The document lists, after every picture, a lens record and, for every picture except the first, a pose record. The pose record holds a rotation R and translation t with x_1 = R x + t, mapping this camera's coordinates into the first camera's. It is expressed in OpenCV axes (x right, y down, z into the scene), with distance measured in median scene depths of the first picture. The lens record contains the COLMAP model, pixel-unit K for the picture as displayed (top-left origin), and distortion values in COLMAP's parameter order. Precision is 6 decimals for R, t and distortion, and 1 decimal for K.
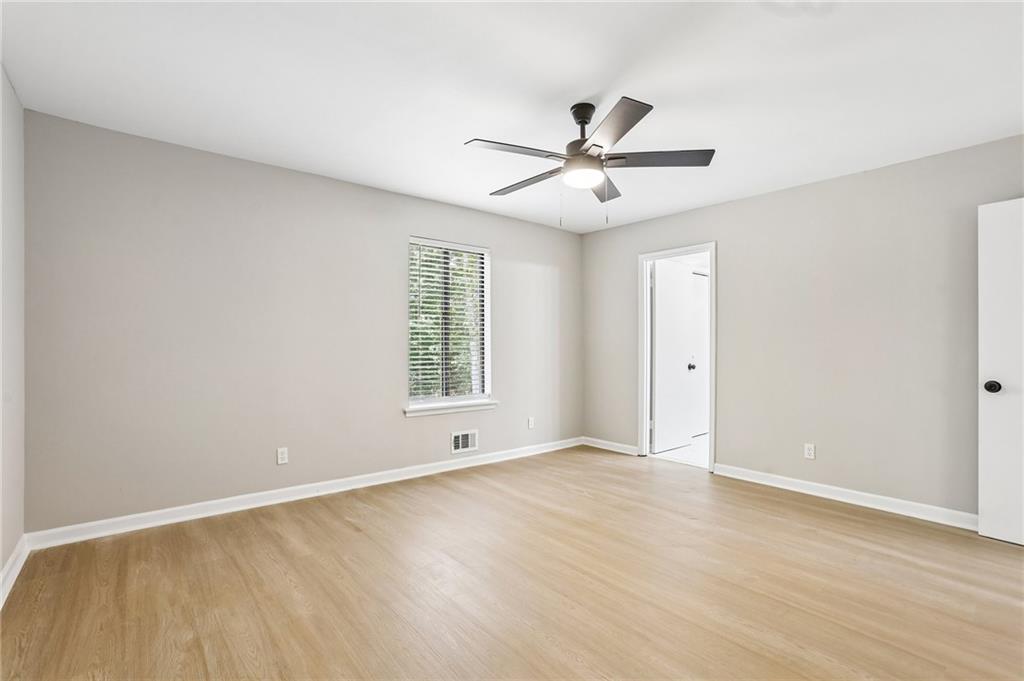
lens RADIAL K [[478.3, 0, 510.4], [0, 478.3, 349.2], [0, 0, 1]] dist [-0.034345, 0.003879]
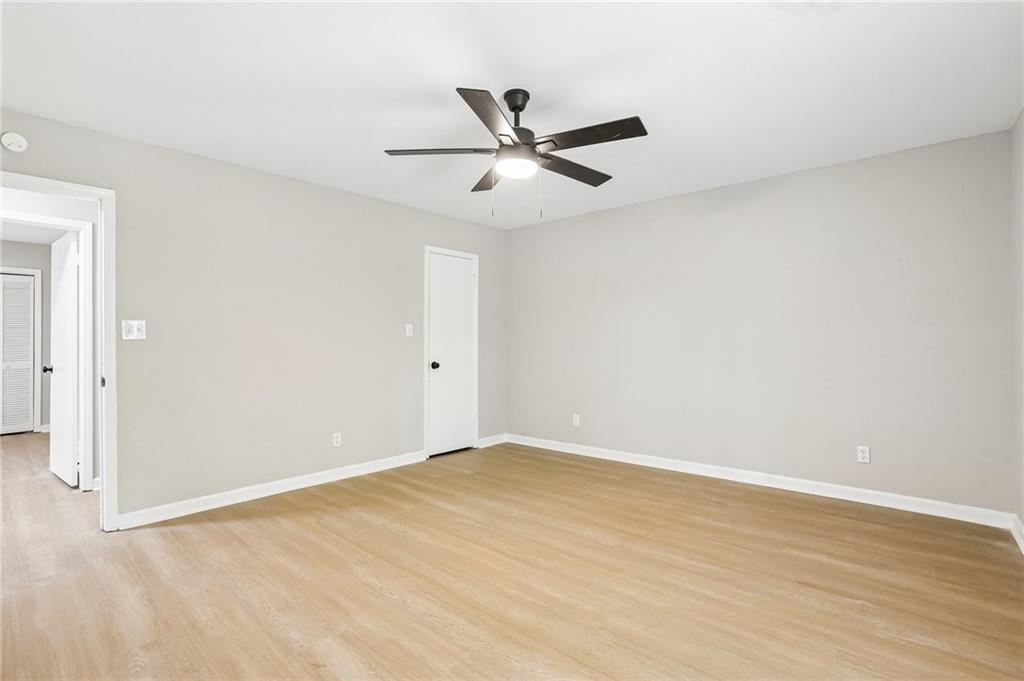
lens RADIAL K [[478.3, 0, 511.4], [0, 478.3, 337.6], [0, 0, 1]] dist [-0.034345, 0.003879]
pose [[-0.987486, -0.001323, -0.157701, 0.231888], [-0.001975, 0.999990, 0.003983, -0.017277], [0.157694, 0.004245, -0.987479, 1.425809]]
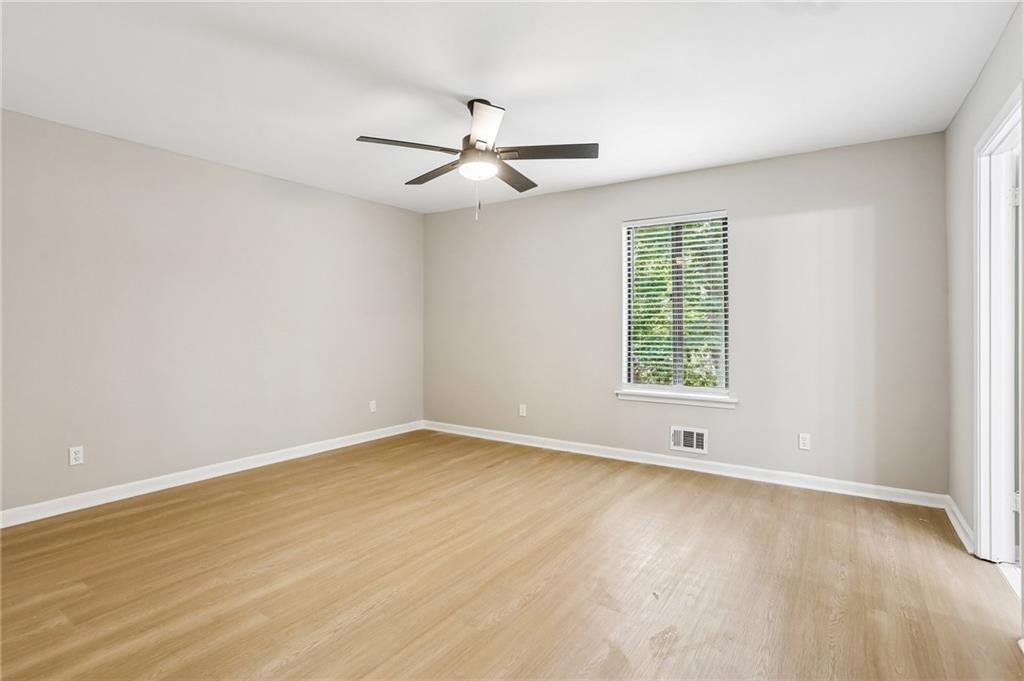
lens RADIAL K [[500.8, 0, 498.0], [0, 500.8, 325.4], [0, 0, 1]] dist [-0.028192, 0.004729]
pose [[0.255717, -0.008599, -0.966713, 0.904178], [-0.009552, 0.999889, -0.011421, -0.002523], [0.966704, 0.012155, 0.255607, 0.556526]]
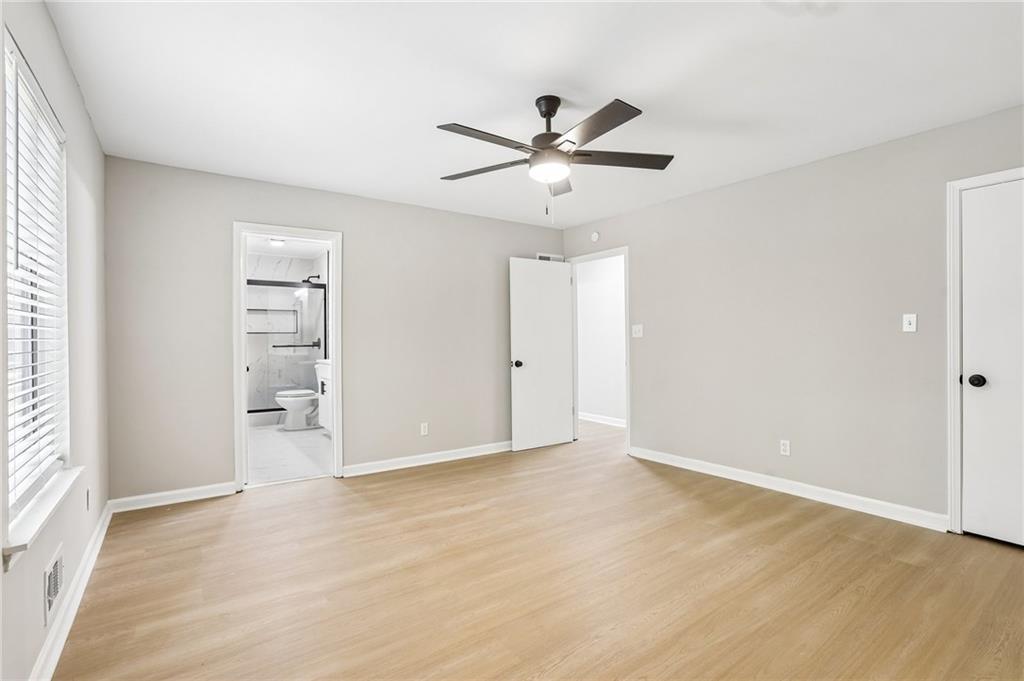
lens RADIAL K [[478.3, 0, 511.1], [0, 478.3, 340.0], [0, 0, 1]] dist [-0.034345, 0.003879]
pose [[0.061223, -0.005264, 0.998110, -0.607626], [0.013159, 0.999903, 0.004466, -0.013339], [-0.998037, 0.012861, 0.061286, 0.750261]]
